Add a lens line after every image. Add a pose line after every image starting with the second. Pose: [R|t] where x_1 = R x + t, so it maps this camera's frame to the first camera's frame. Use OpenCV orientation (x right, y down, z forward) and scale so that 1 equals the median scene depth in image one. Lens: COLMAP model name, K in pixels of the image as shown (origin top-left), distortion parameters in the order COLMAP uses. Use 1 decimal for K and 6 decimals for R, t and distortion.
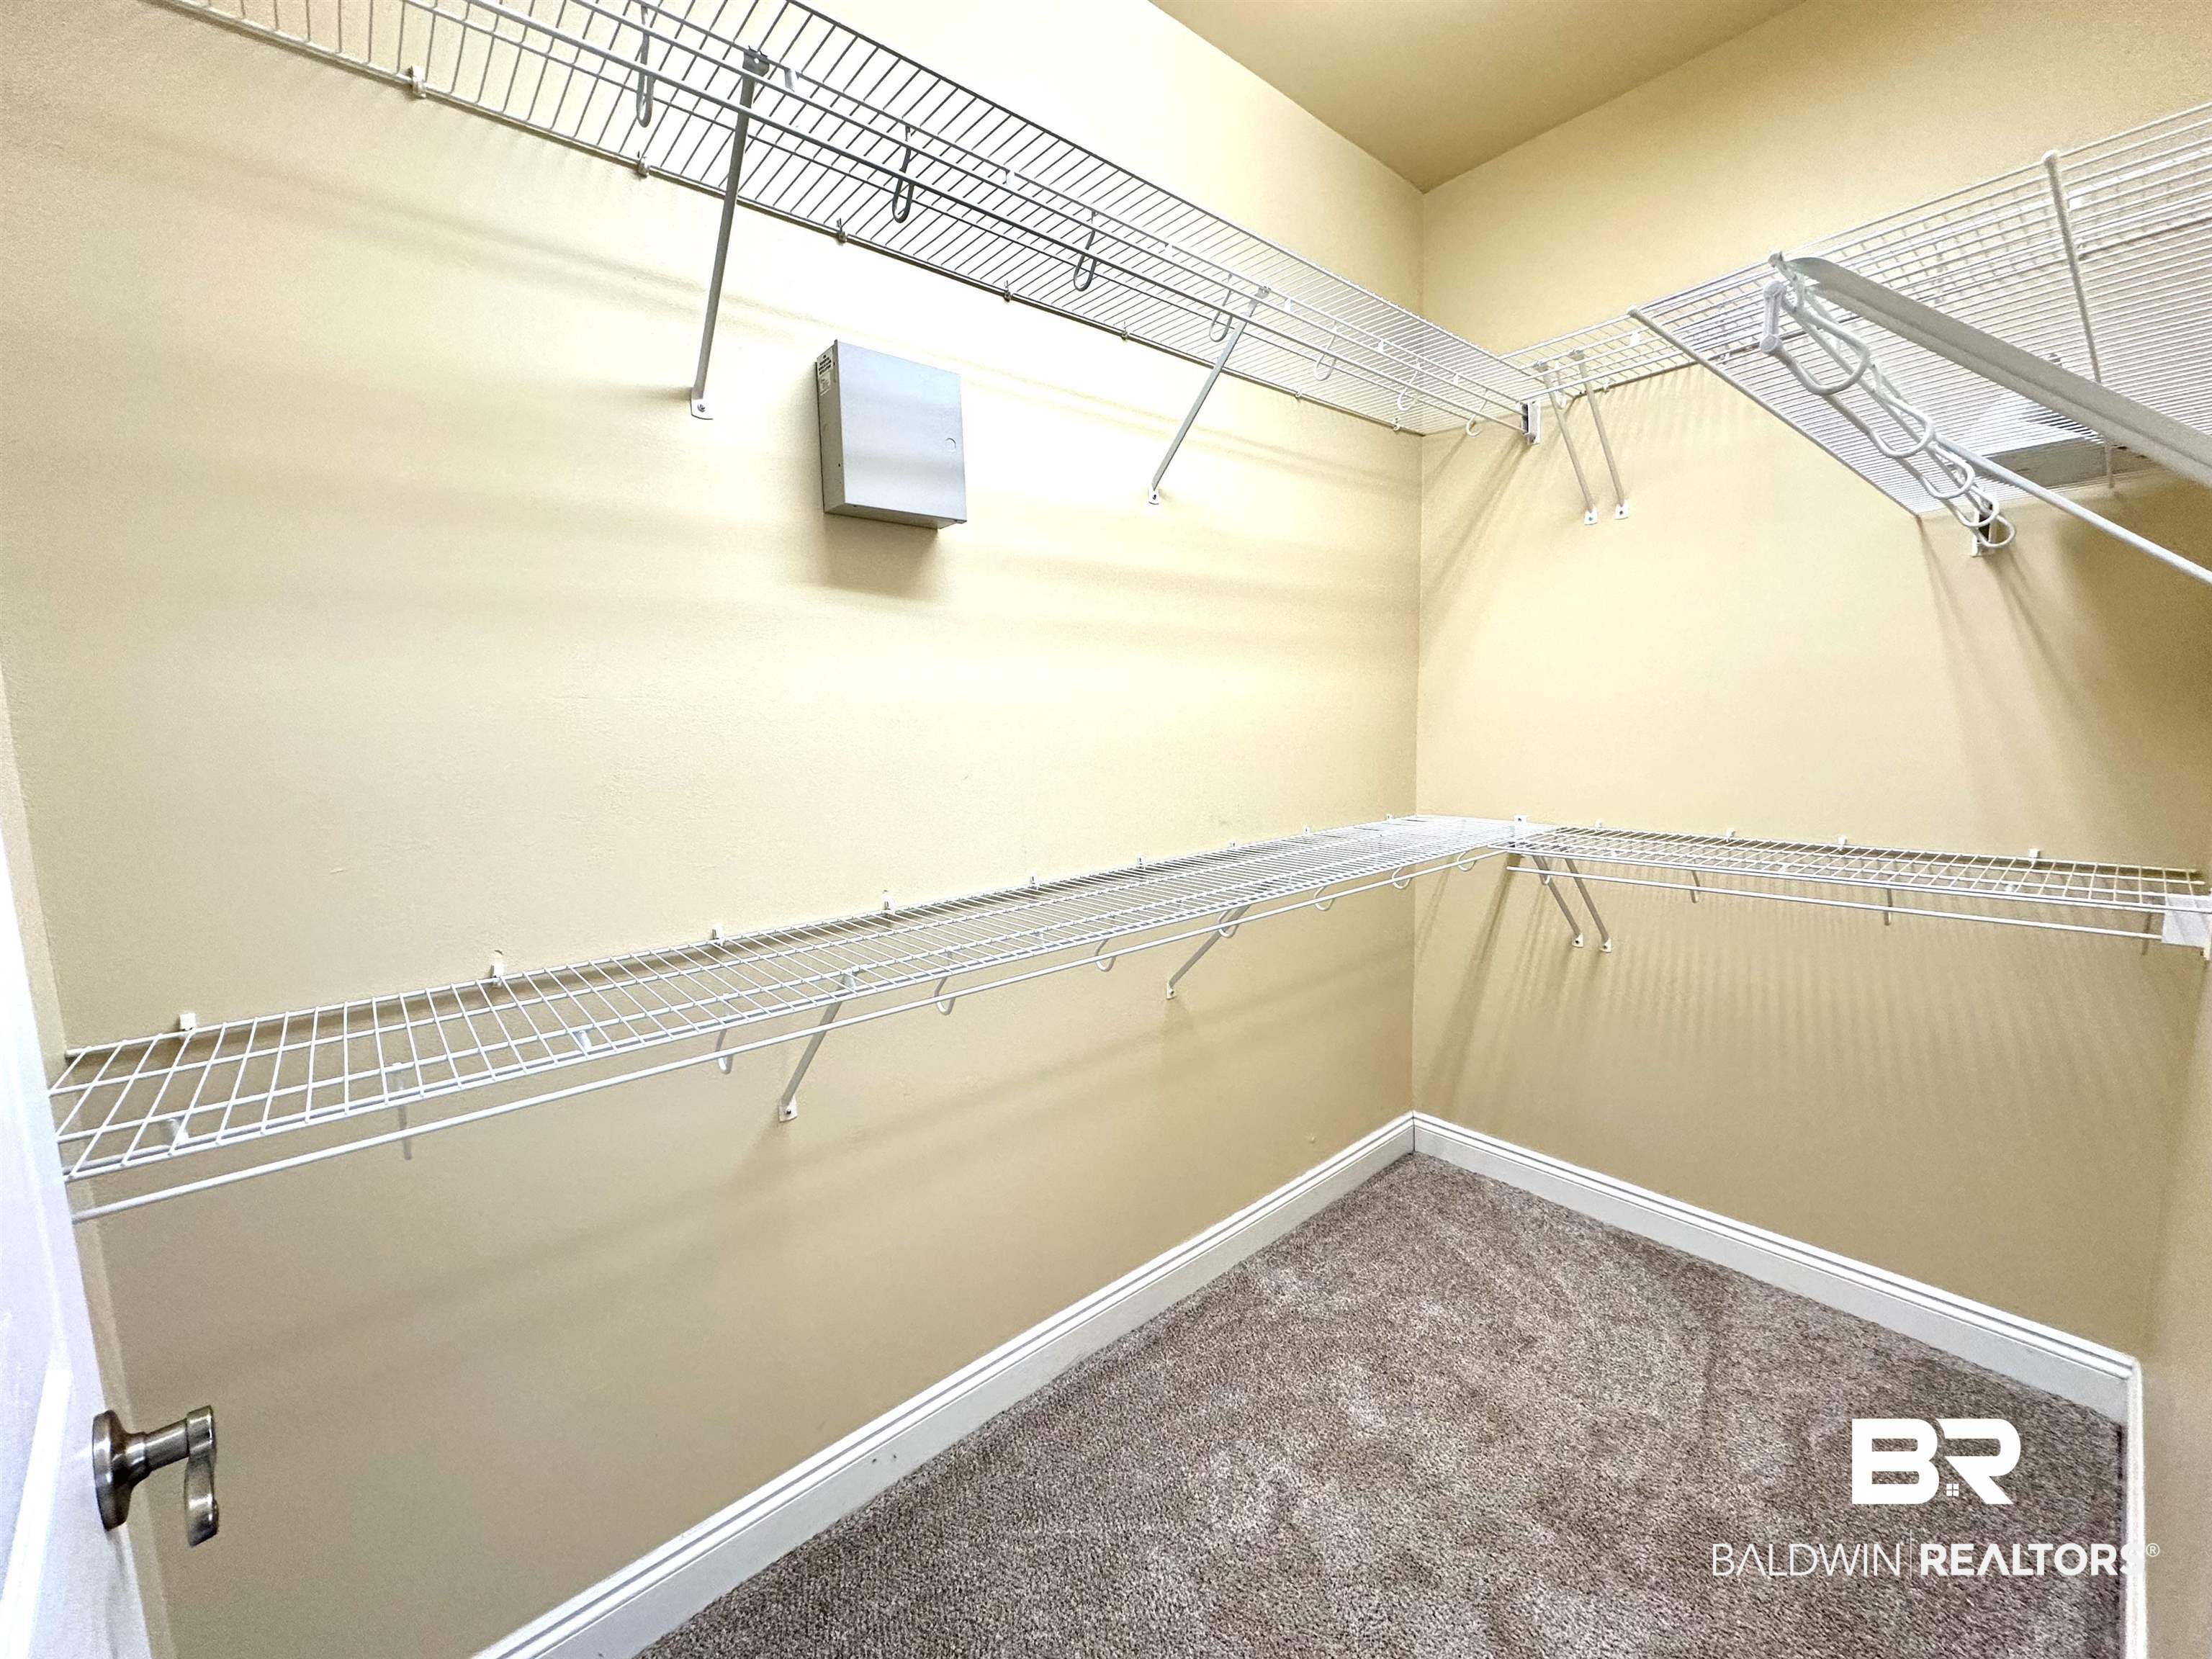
lens RADIAL K [[896.4, 0, 1094.7], [0, 896.4, 832.7], [0, 0, 1]] dist [-0.001141, -0.000255]
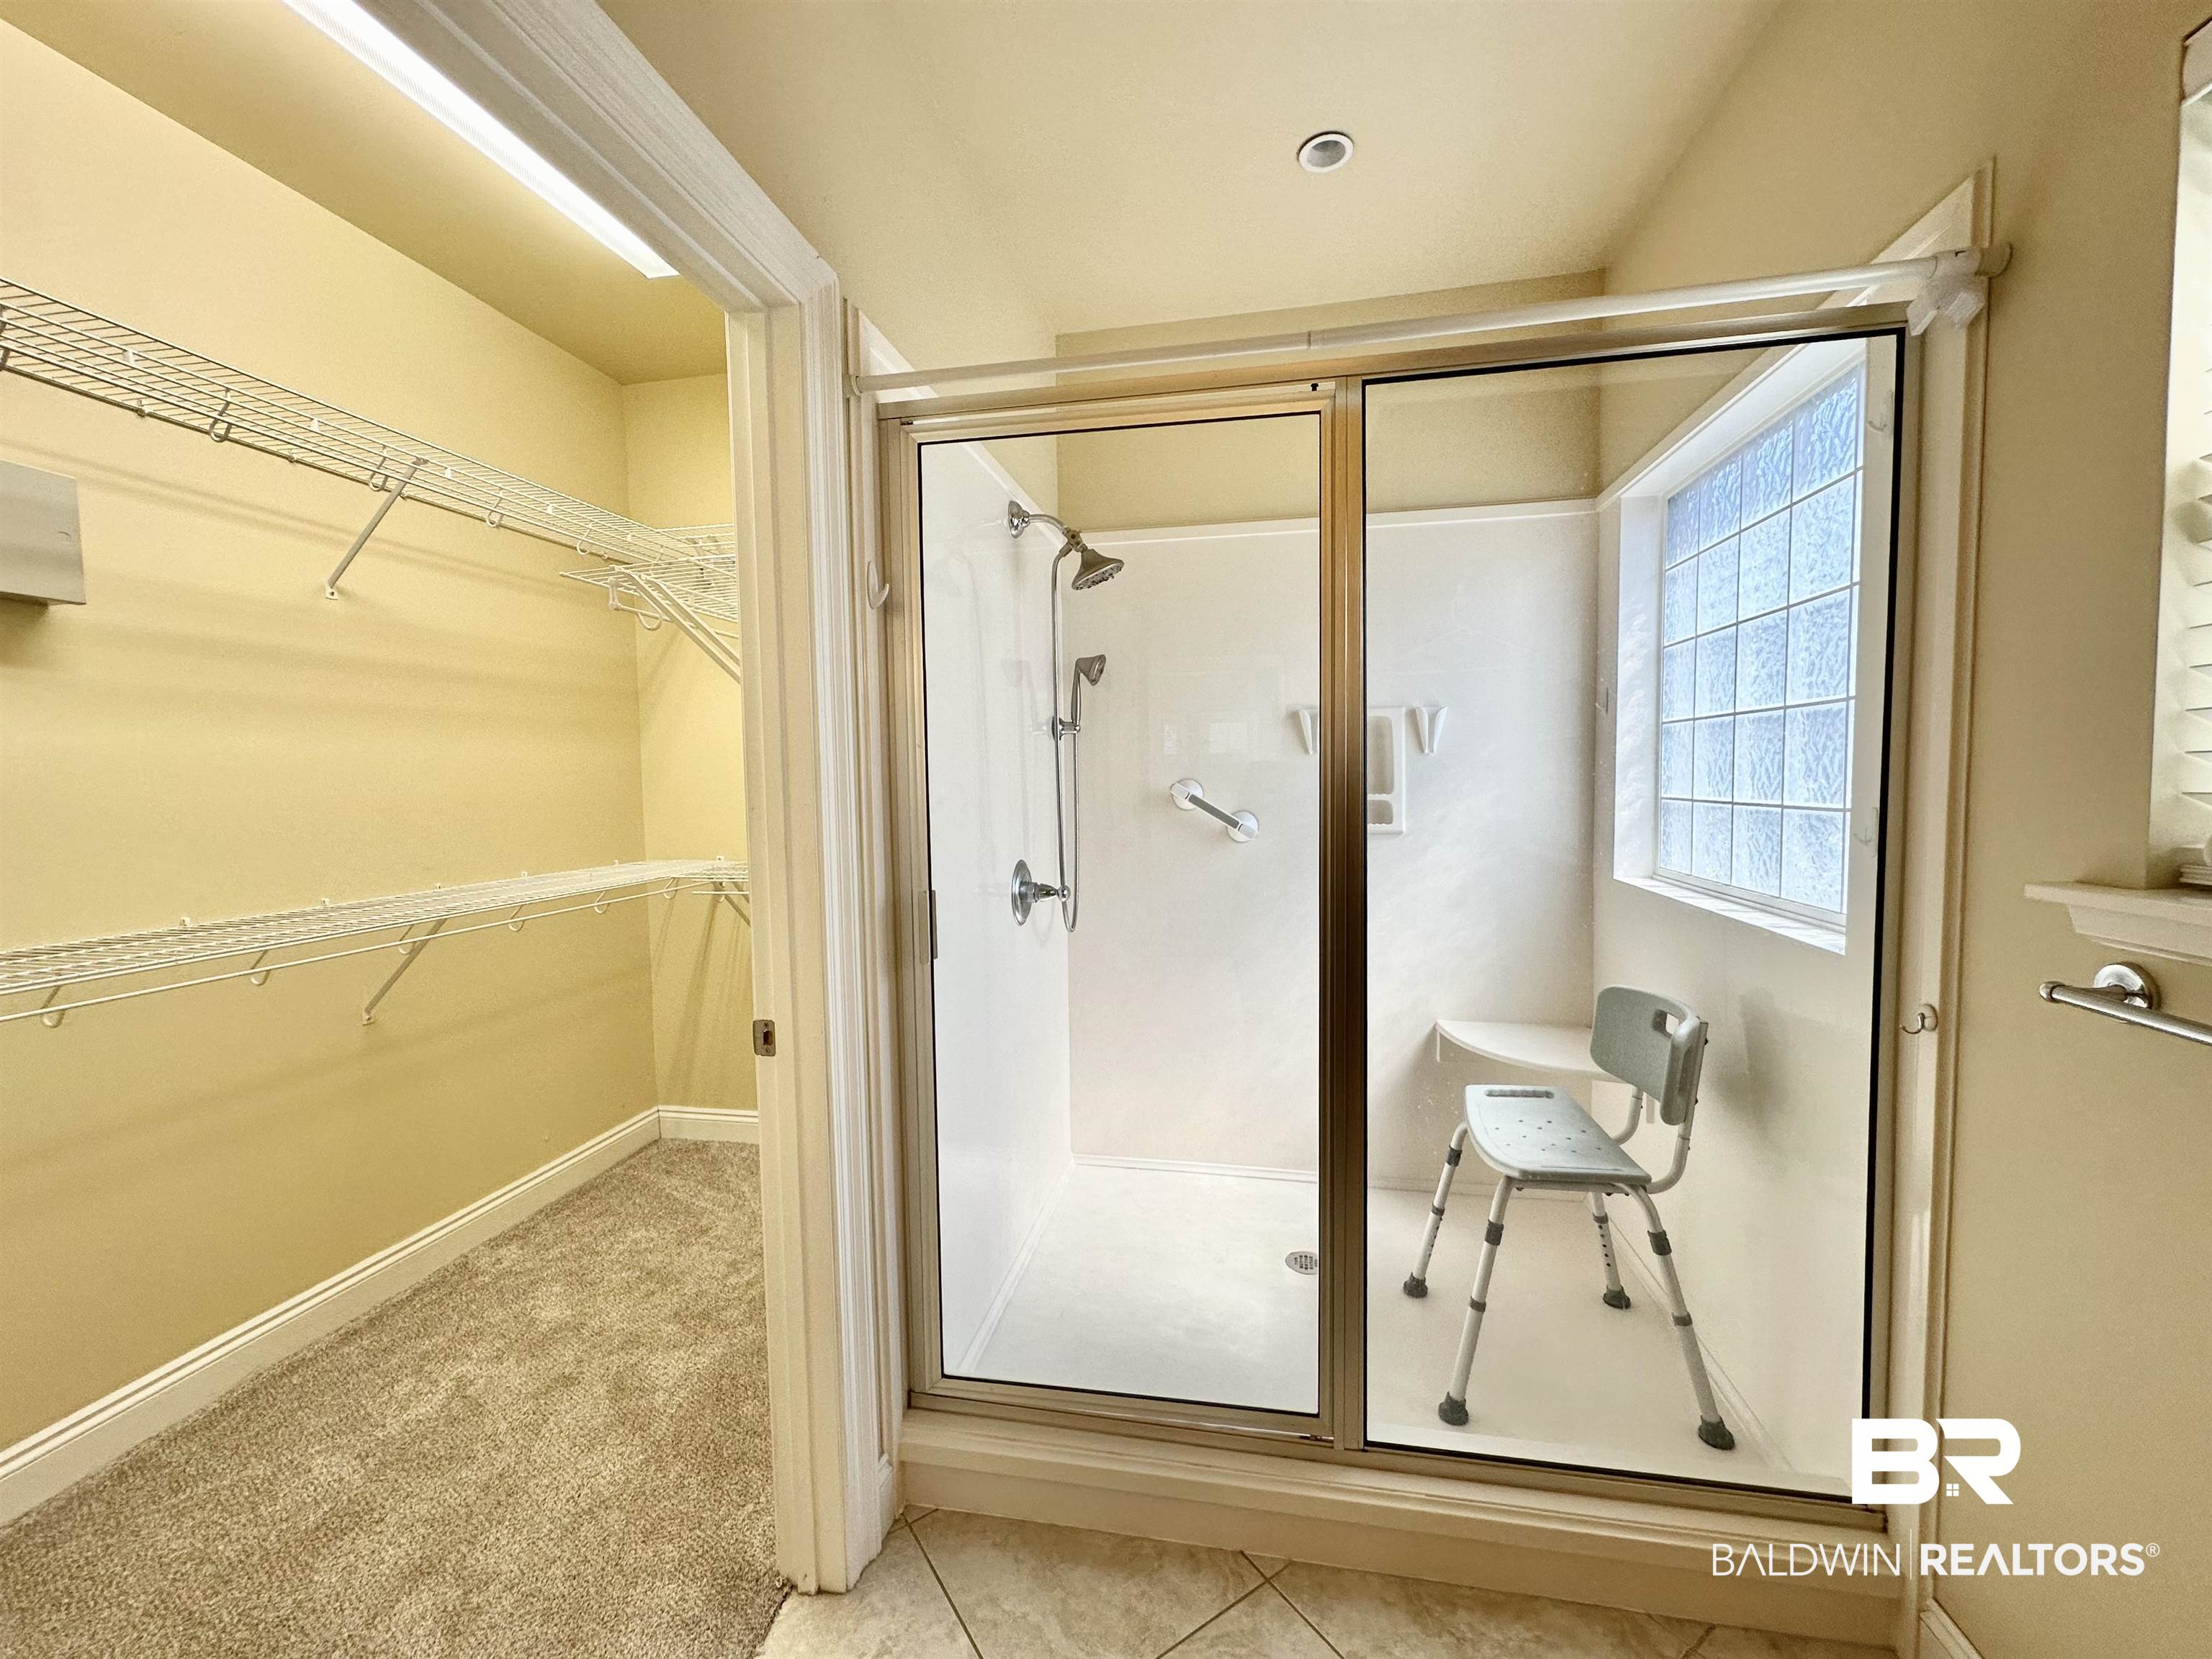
lens RADIAL K [[896.4, 0, 1118.2], [0, 896.4, 828.7], [0, 0, 1]] dist [-0.001141, -0.000255]
pose [[0.778059, -0.018014, 0.627932, 0.127776], [0.069831, 0.995874, -0.057957, 0.077665], [-0.624297, 0.088943, 0.776107, -0.544965]]
